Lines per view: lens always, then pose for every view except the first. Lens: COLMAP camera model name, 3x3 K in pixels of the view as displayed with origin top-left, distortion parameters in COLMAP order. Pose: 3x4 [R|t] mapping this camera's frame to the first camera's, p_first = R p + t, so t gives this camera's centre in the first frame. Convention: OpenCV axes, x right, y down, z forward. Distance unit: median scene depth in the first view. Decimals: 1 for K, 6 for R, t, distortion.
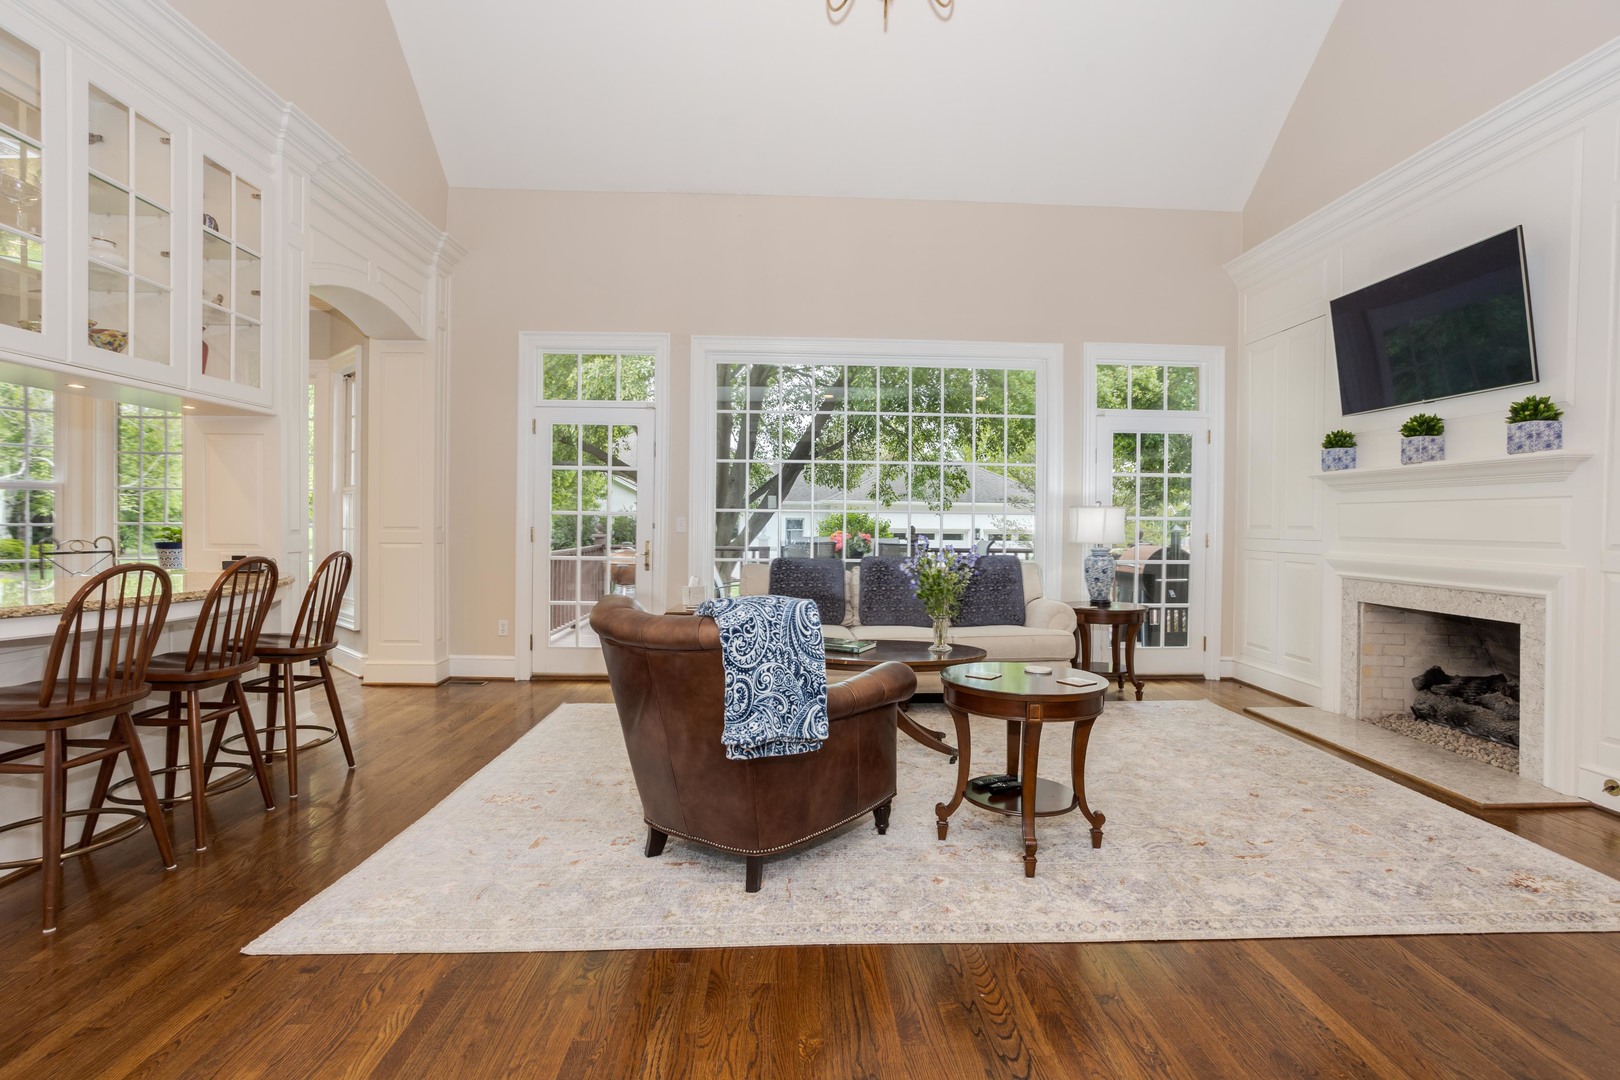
lens RADIAL K [[812.2, 0, 831.2], [0, 812.2, 532.5], [0, 0, 1]] dist [-0.003958, 0.000827]
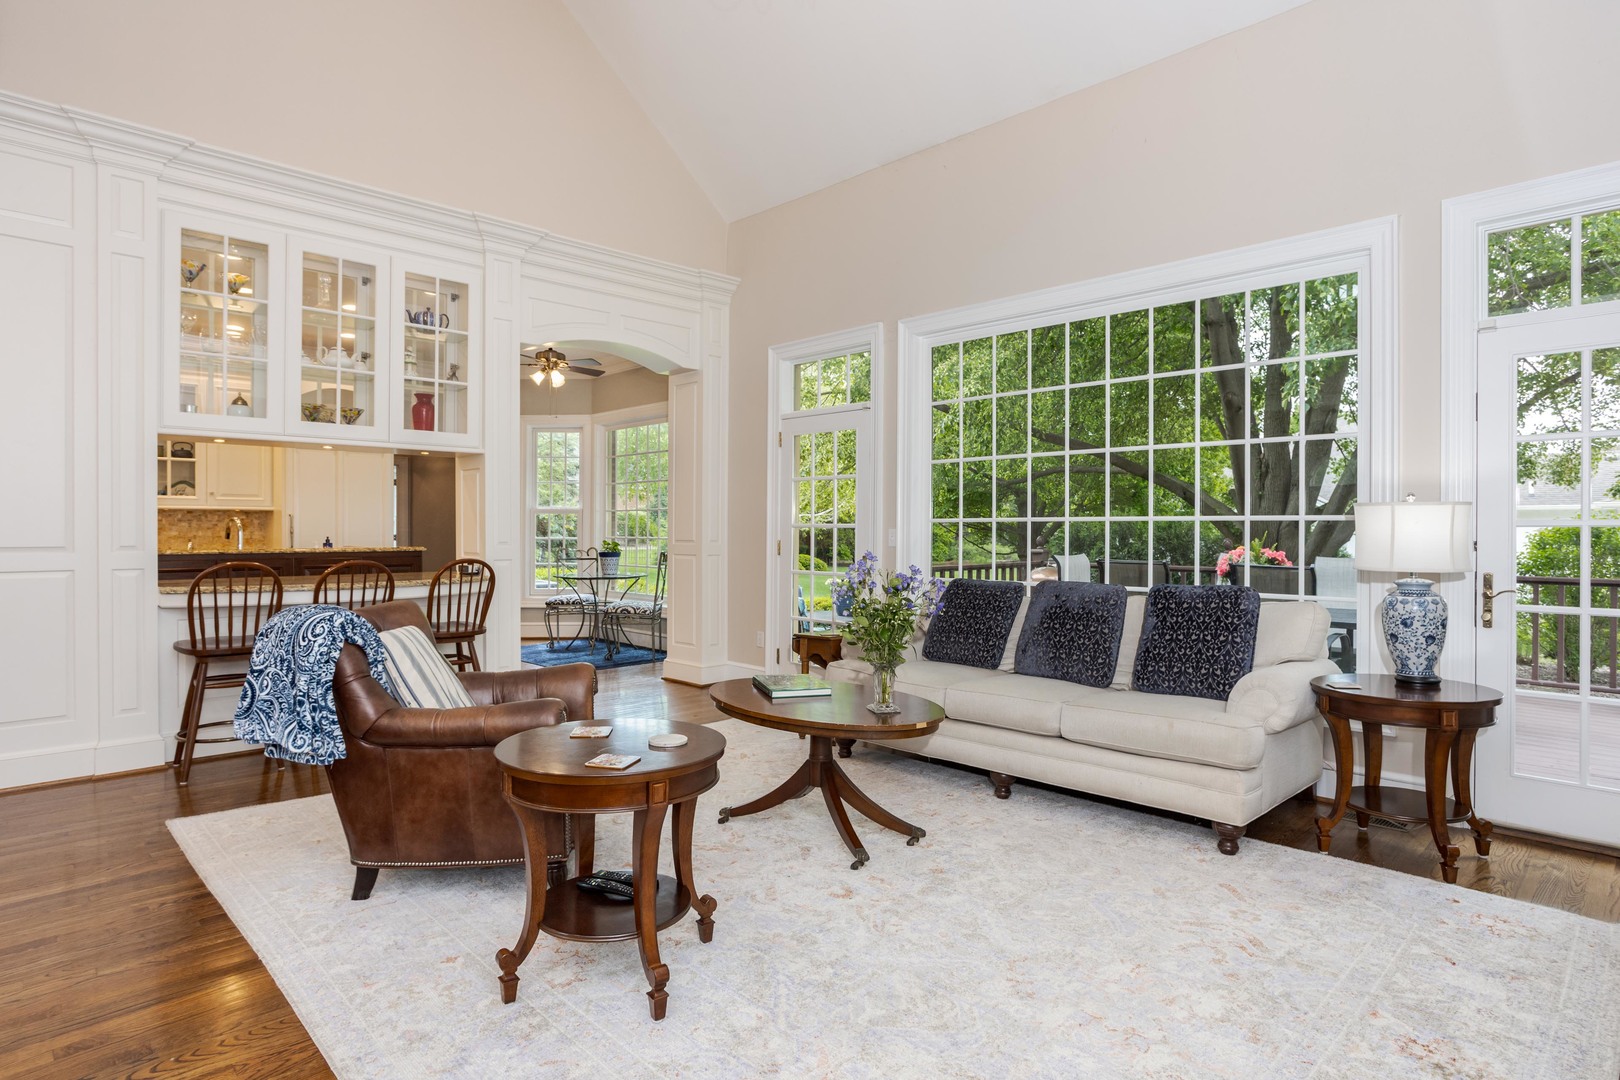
lens RADIAL K [[877.8, 0, 819.4], [0, 877.8, 533.2], [0, 0, 1]] dist [-0.004428, 0.002006]
pose [[0.662705, -0.004441, -0.748867, 0.590067], [-0.008368, 0.999876, -0.013335, -0.000465], [0.748833, 0.015103, 0.662586, 0.378870]]
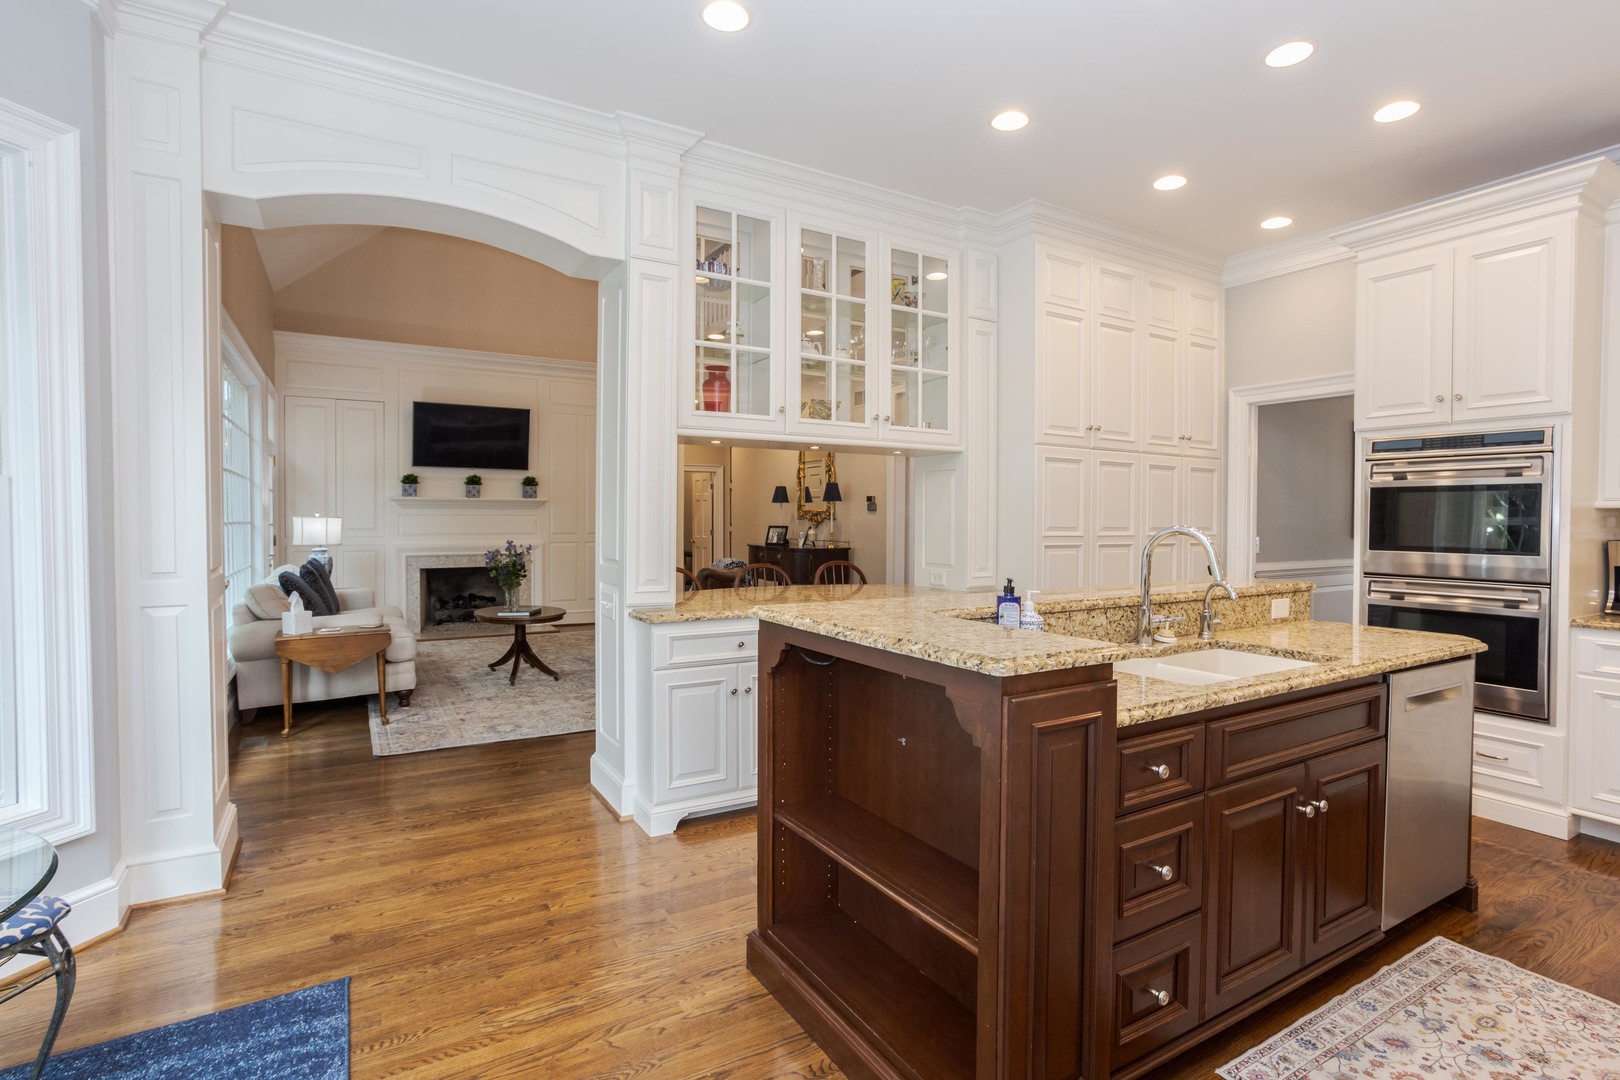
lens RADIAL K [[794.4, 0, 809.1], [0, 794.4, 534.9], [0, 0, 1]] dist [-0.047024, 0.027424]
pose [[-0.451293, -0.026589, 0.891980, -1.338019], [0.005803, 0.999447, 0.032729, -0.044290], [-0.892357, 0.019946, -0.450889, 1.013762]]
